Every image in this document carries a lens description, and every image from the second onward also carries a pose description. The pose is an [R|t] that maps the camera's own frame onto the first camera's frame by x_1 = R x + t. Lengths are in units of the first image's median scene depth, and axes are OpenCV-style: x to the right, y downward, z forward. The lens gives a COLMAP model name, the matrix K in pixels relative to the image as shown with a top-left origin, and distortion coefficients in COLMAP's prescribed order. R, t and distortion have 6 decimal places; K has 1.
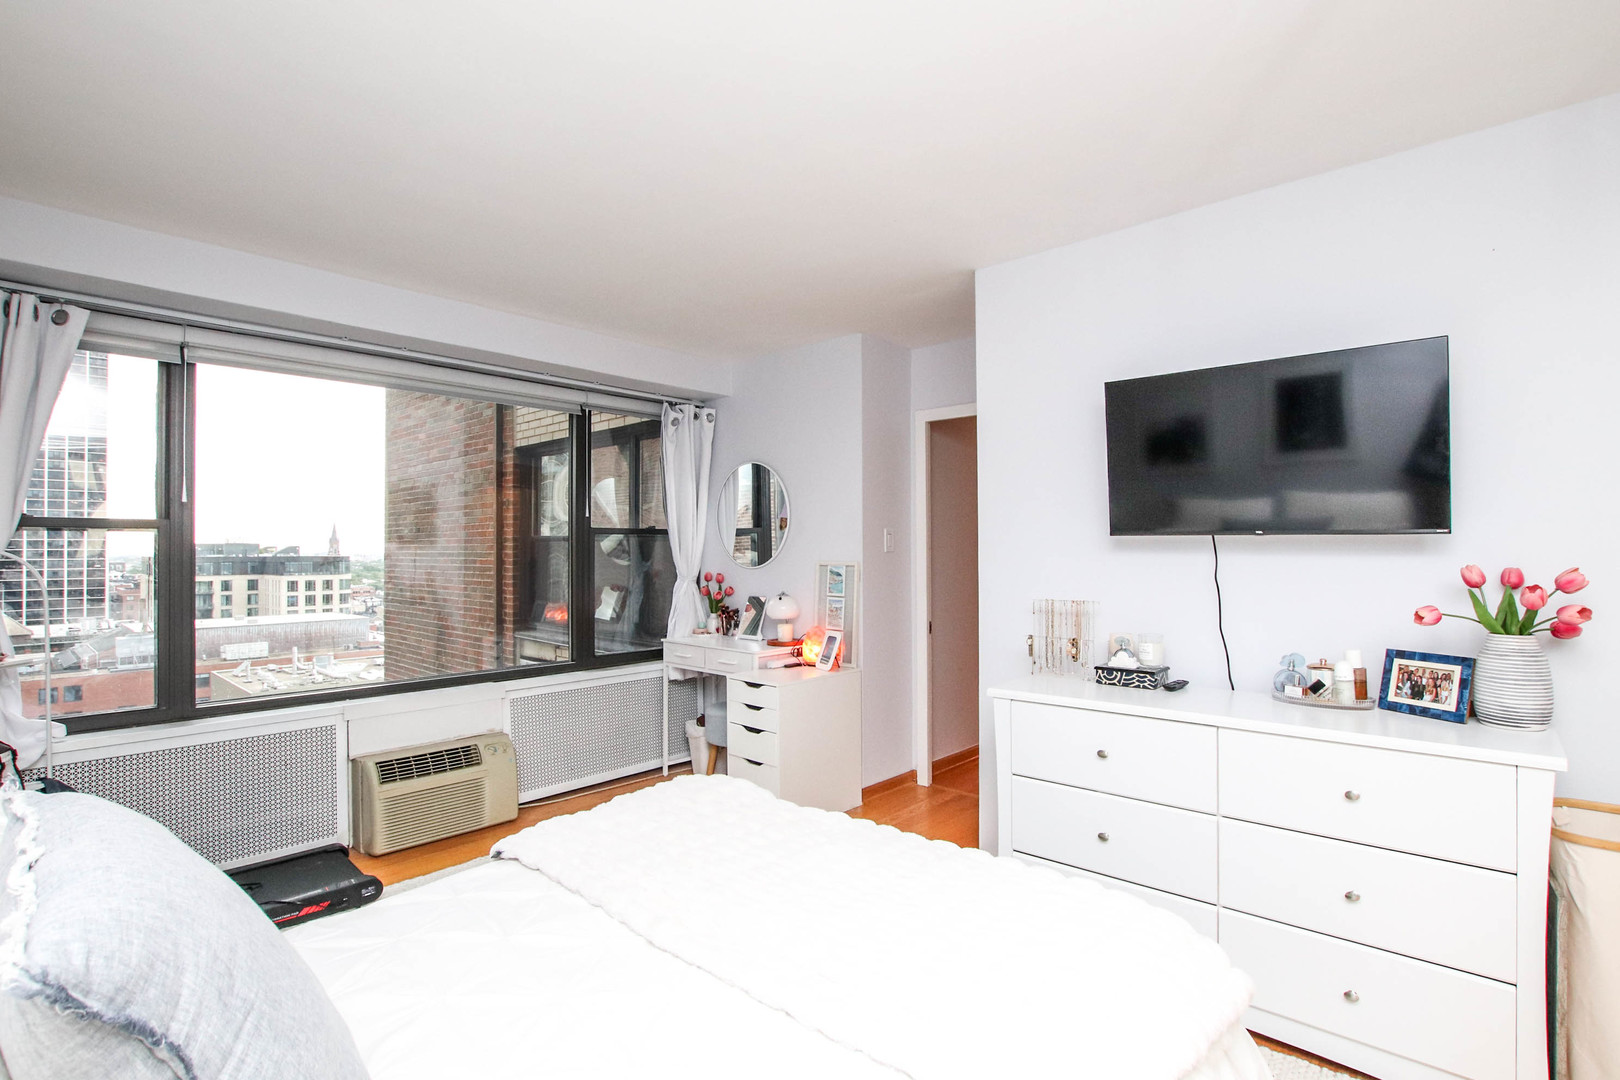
lens RADIAL K [[776.1, 0, 812.6], [0, 776.1, 543.6], [0, 0, 1]] dist [-0.018442, 0.000889]
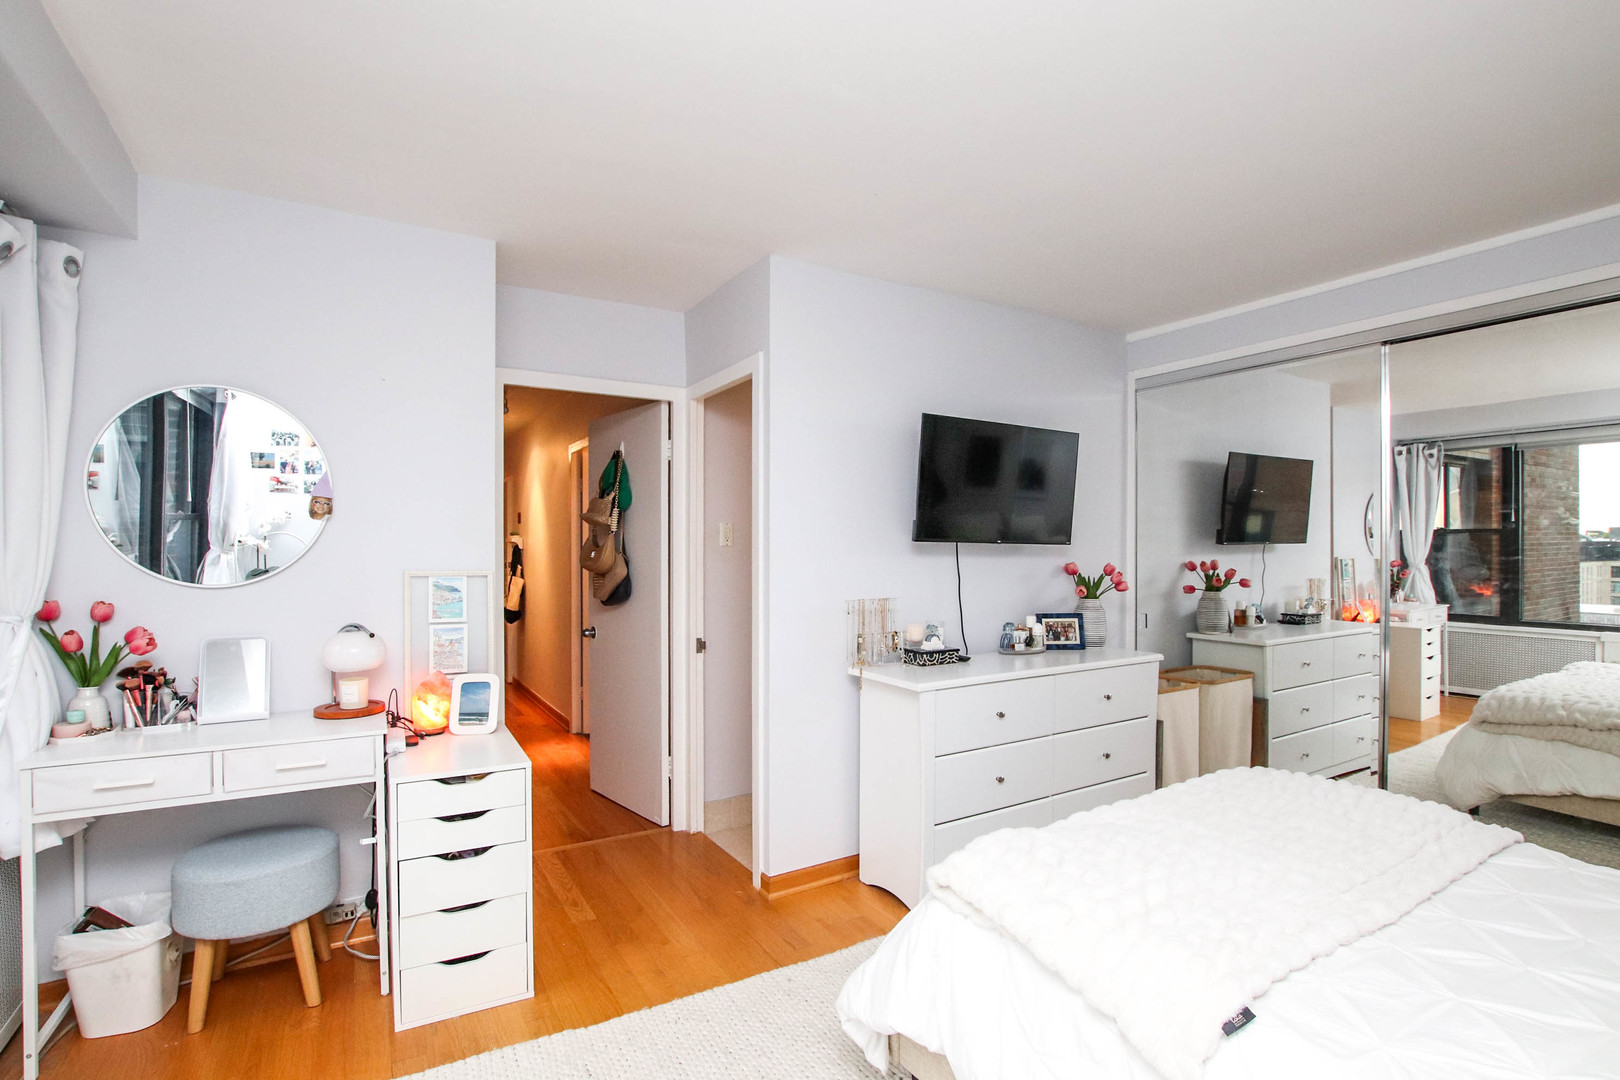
lens RADIAL K [[776.1, 0, 811.8], [0, 776.1, 548.2], [0, 0, 1]] dist [-0.018442, 0.000889]
pose [[0.289026, 0.002266, 0.957319, -0.882189], [-0.010304, 0.999947, 0.000744, 0.000915], [-0.957266, -0.010079, 0.289034, 0.887192]]
